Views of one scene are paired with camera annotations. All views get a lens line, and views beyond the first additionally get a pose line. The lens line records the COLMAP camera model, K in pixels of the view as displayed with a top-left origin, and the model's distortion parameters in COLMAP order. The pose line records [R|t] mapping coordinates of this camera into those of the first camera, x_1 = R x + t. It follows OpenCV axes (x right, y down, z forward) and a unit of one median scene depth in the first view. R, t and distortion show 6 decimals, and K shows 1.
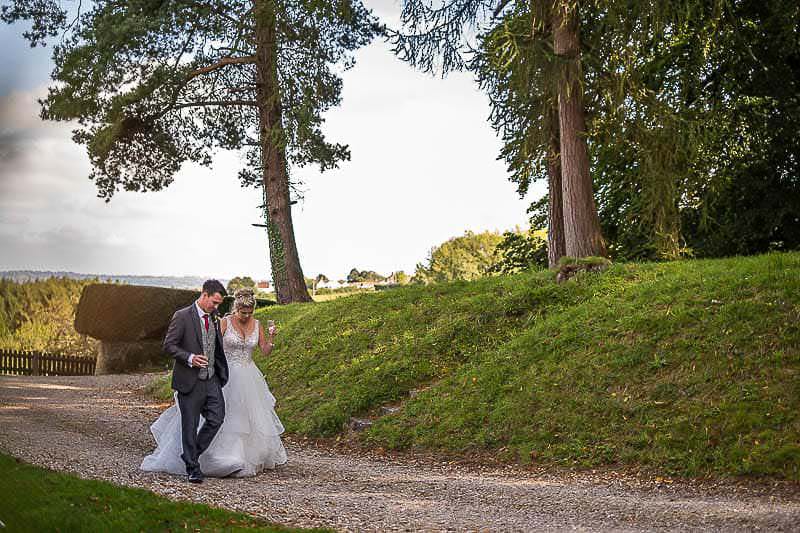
lens RADIAL K [[1247.6, 0, 403.0], [0, 1247.6, 266.9], [0, 0, 1]] dist [-0.017772, 0.000000]
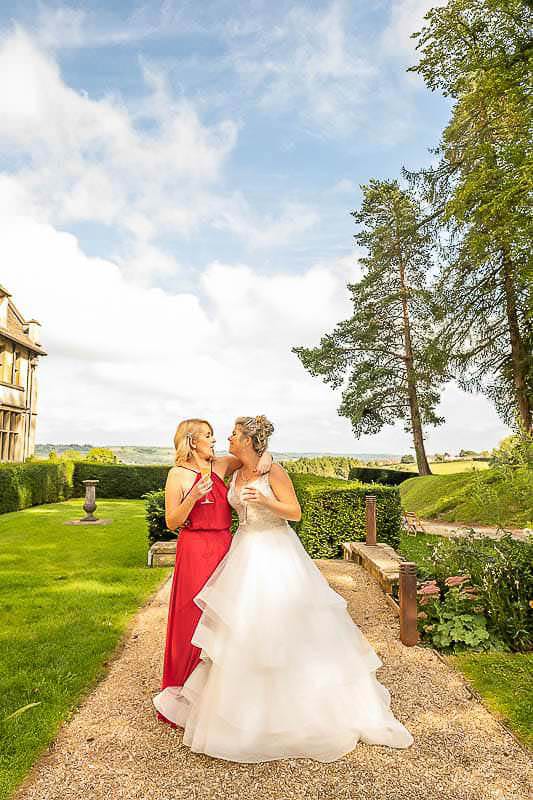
lens RADIAL K [[563.0, 0, 265.1], [0, 563.0, 401.9], [0, 0, 1]] dist [-0.010226, -0.000968]
pose [[0.929900, -0.046787, -0.364824, 0.043307], [0.015300, 0.995938, -0.088727, -0.026348], [0.367494, 0.076926, 0.926839, -0.304155]]
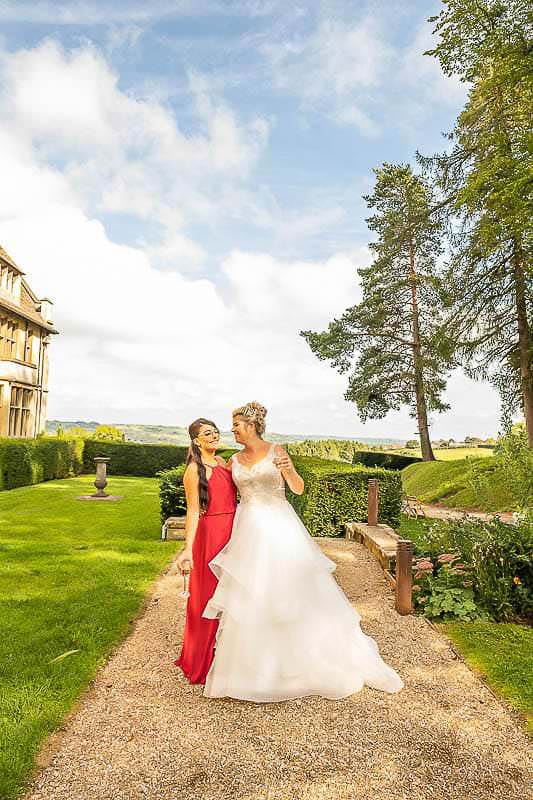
lens RADIAL K [[563.0, 0, 265.4], [0, 563.0, 402.3], [0, 0, 1]] dist [-0.010226, -0.000968]
pose [[0.926775, -0.012132, -0.375421, 0.046474], [-0.009395, 0.998417, -0.055457, -0.027174], [0.375500, 0.054923, 0.925194, -0.317700]]
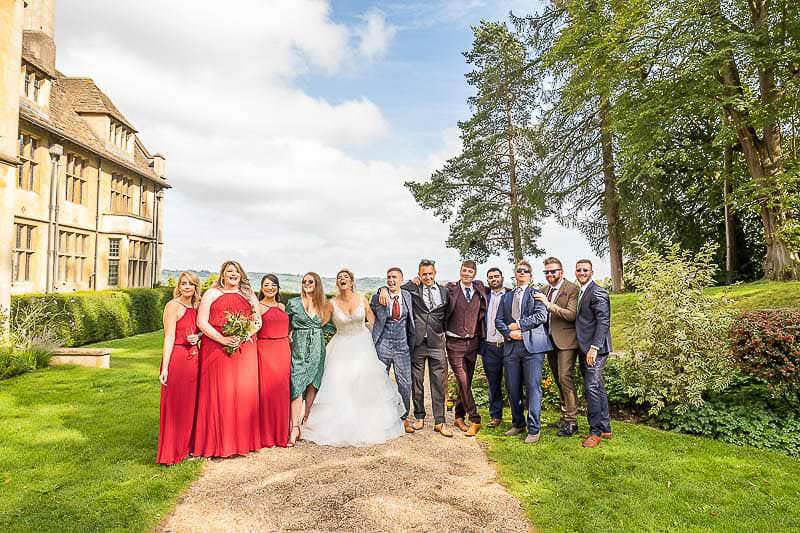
lens RADIAL K [[563.0, 0, 404.1], [0, 563.0, 266.1], [0, 0, 1]] dist [-0.010226, -0.000968]
pose [[0.942962, -0.014481, -0.332586, 0.085353], [0.007326, 0.999714, -0.022757, -0.028556], [0.332821, 0.019022, 0.942798, -0.376510]]
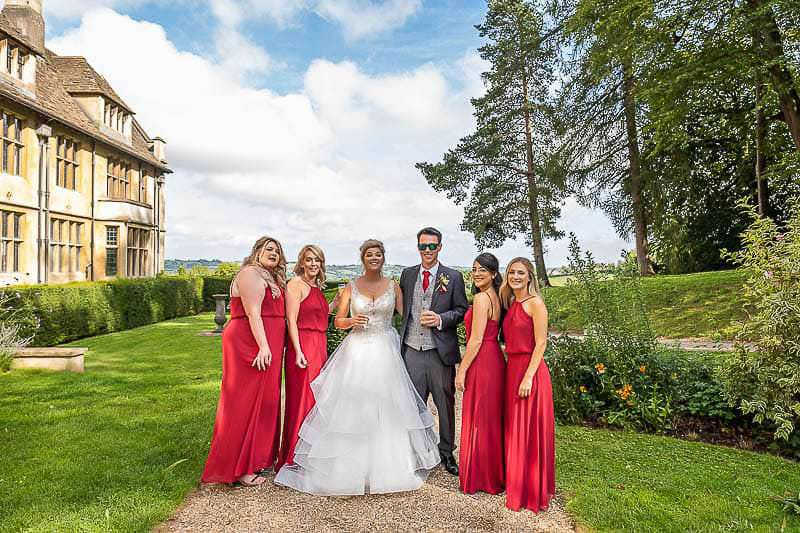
lens RADIAL K [[563.0, 0, 403.0], [0, 563.0, 264.8], [0, 0, 1]] dist [-0.010226, -0.000968]
pose [[0.935536, -0.021785, -0.352560, 0.062398], [0.022681, 0.999741, -0.001591, -0.026752], [0.352504, -0.006508, 0.935788, -0.328204]]
